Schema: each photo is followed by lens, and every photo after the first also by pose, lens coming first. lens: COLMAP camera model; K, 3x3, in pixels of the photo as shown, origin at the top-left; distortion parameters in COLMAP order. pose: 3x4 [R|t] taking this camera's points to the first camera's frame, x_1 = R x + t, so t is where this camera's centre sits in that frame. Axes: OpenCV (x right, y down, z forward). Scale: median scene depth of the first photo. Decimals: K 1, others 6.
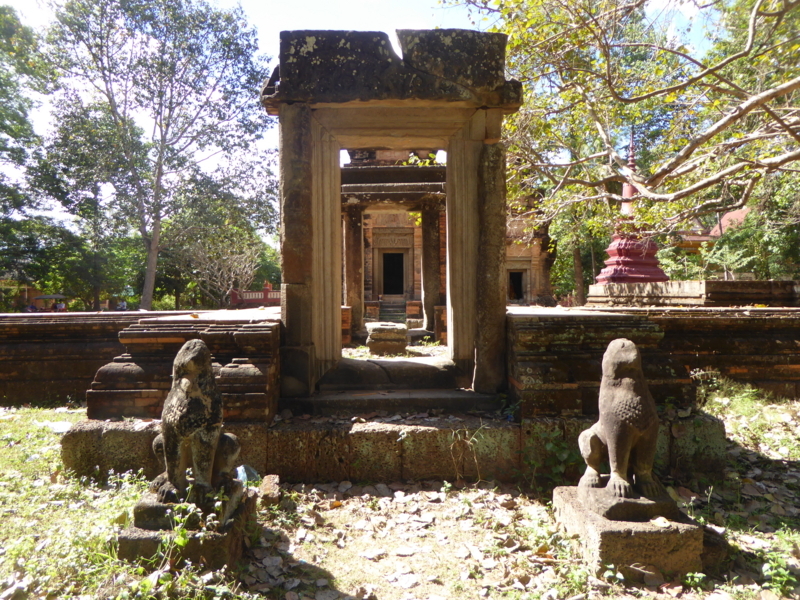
lens RADIAL K [[573.8, 0, 402.5], [0, 573.8, 299.9], [0, 0, 1]] dist [-0.029250, 0.003642]
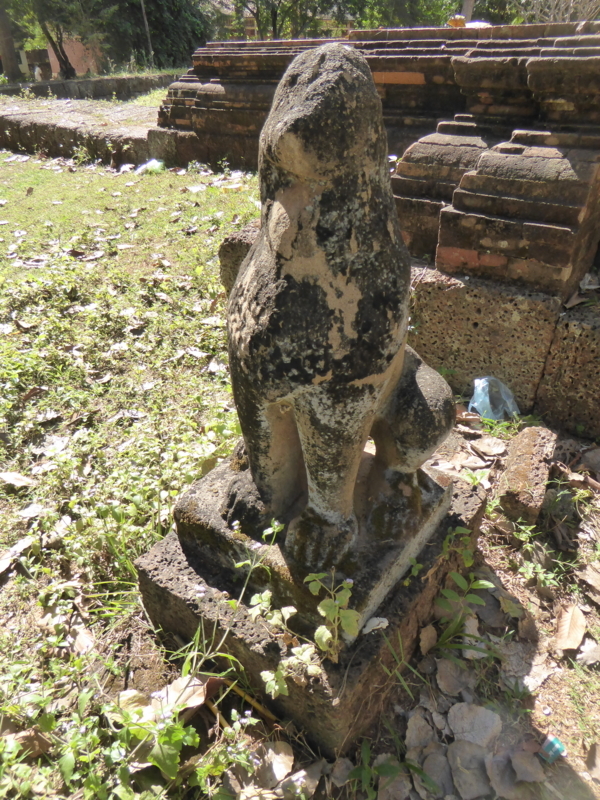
lens RADIAL K [[573.8, 0, 304.0], [0, 573.8, 404.3], [0, 0, 1]] dist [-0.029250, 0.003642]
pose [[0.788614, 0.327382, -0.520489, -0.141637], [0.001263, 0.845613, 0.533795, 0.052555], [0.614887, -0.421616, 0.666449, 0.567549]]
